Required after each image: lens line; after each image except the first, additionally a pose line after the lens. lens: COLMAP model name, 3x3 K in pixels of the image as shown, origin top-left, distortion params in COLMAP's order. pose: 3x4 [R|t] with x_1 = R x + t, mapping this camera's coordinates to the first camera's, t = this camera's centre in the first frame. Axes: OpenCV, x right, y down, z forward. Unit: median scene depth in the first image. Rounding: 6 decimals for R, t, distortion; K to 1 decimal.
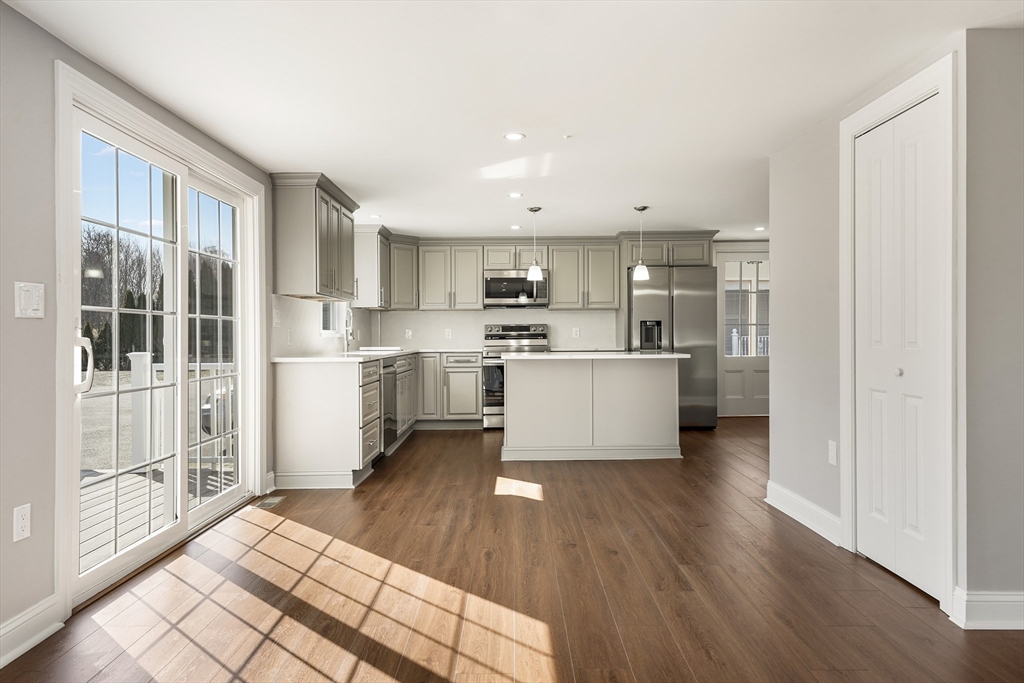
lens RADIAL K [[618.4, 0, 529.7], [0, 618.4, 337.9], [0, 0, 1]] dist [0.040742, -0.001139]
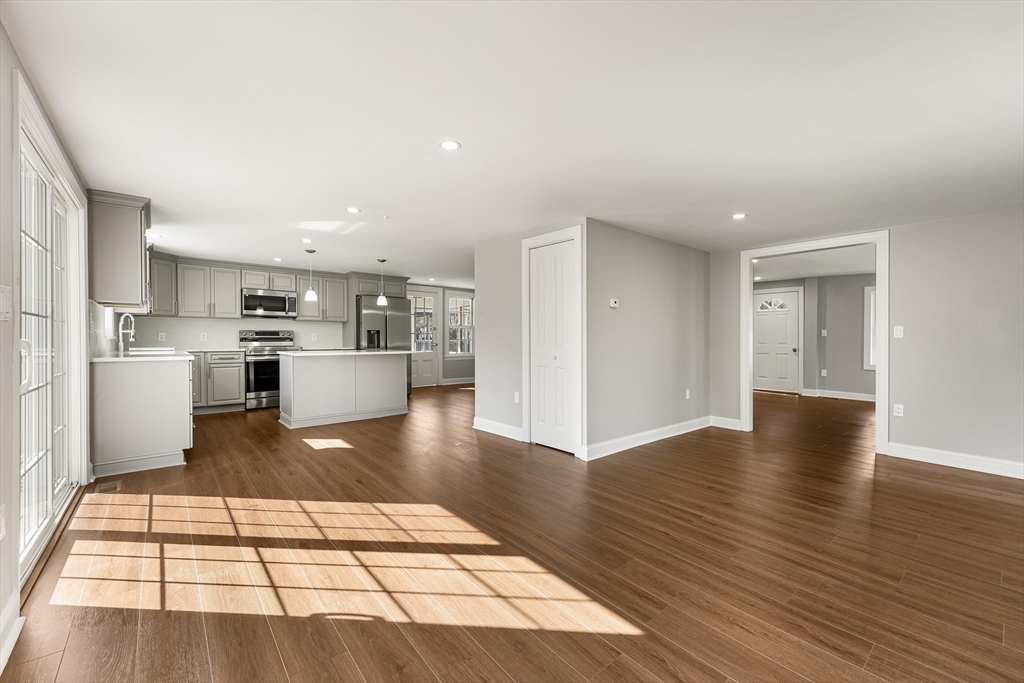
lens RADIAL K [[396.9, 0, 503.4], [0, 396.9, 344.8], [0, 0, 1]] dist [0.001910, -0.000023]
pose [[0.778136, -0.000370, 0.628096, -0.182675], [-0.006749, 0.999937, 0.008951, -0.001902], [-0.628060, -0.011204, 0.778084, 0.003100]]
